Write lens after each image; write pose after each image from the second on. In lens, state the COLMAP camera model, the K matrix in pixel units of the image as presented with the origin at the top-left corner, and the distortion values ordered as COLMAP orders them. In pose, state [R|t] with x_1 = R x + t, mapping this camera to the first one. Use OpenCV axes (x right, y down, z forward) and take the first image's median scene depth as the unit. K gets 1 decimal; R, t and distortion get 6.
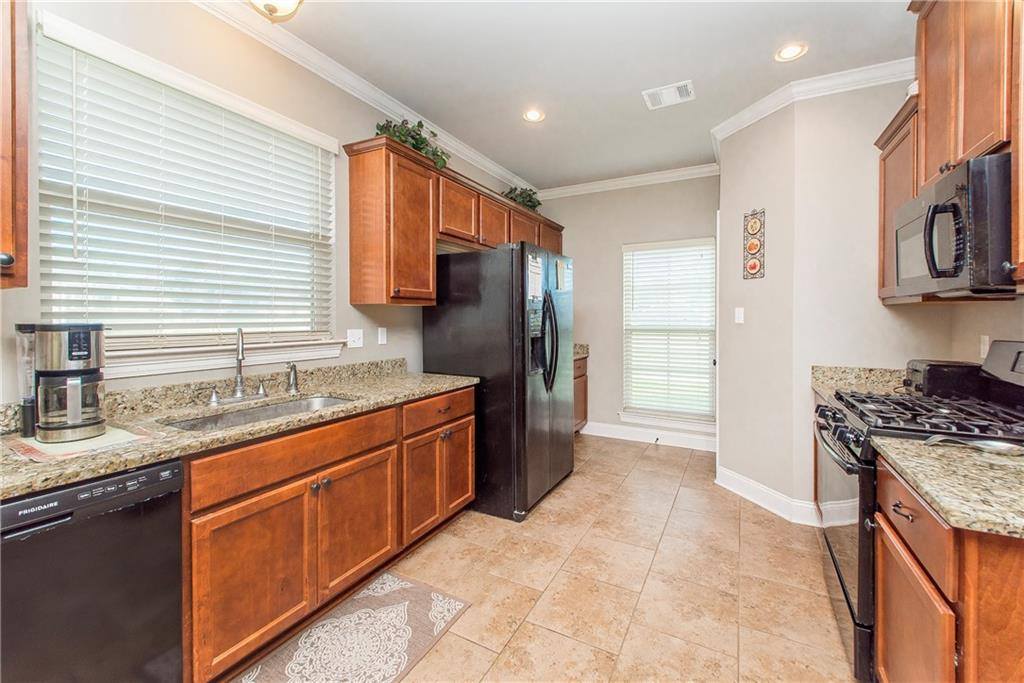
lens RADIAL K [[419.5, 0, 514.4], [0, 419.5, 334.0], [0, 0, 1]] dist [-0.000169, -0.000102]
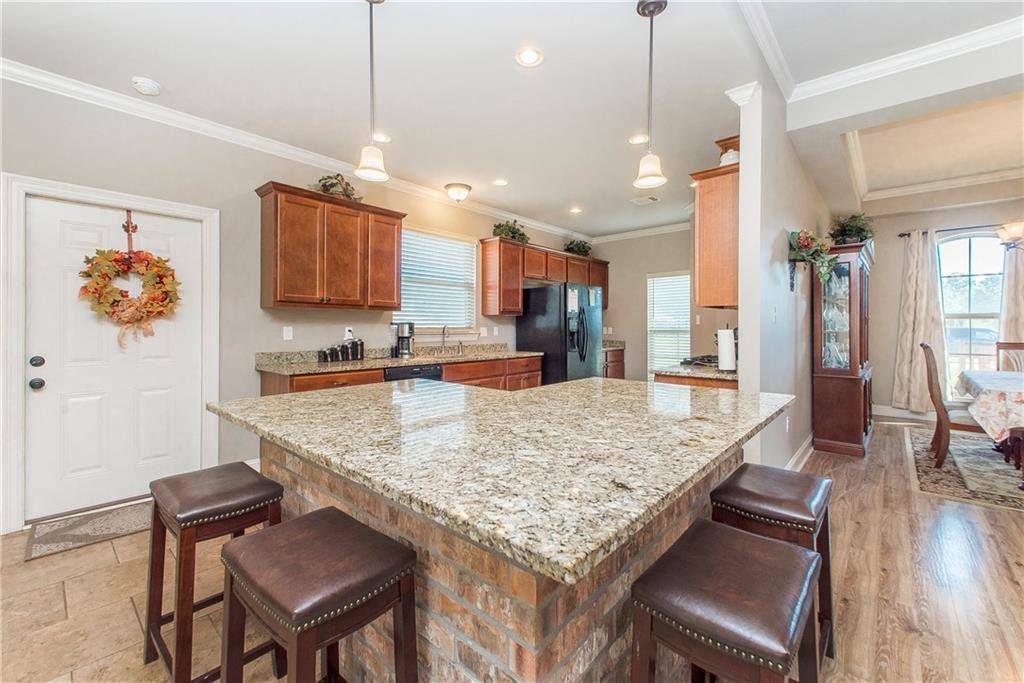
lens RADIAL K [[429.1, 0, 509.9], [0, 429.1, 330.3], [0, 0, 1]] dist [-0.000078, 0.000006]
pose [[0.972268, 0.001106, -0.233865, 0.230661], [-0.008061, 0.999553, -0.028785, 0.060865], [0.233729, 0.029872, 0.971843, -0.983777]]
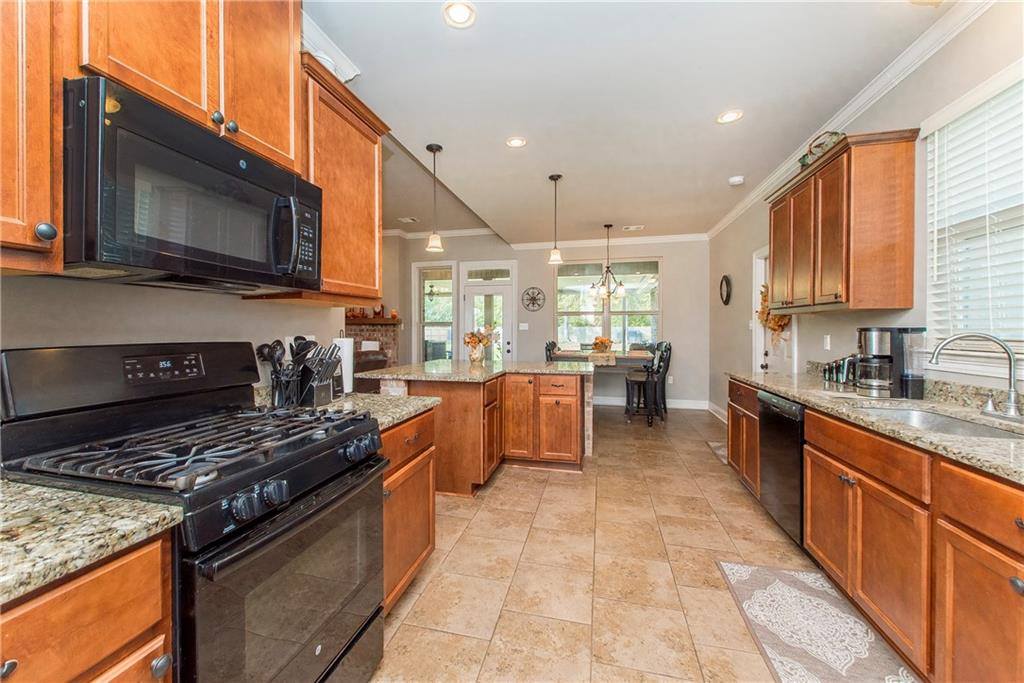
lens RADIAL K [[419.5, 0, 514.4], [0, 419.5, 334.0], [0, 0, 1]] dist [-0.000169, -0.000102]
pose [[-0.957767, 0.005385, -0.287495, 0.409665], [-0.005513, 0.999297, 0.037081, -0.030072], [0.287492, 0.037100, -0.957064, 1.086328]]
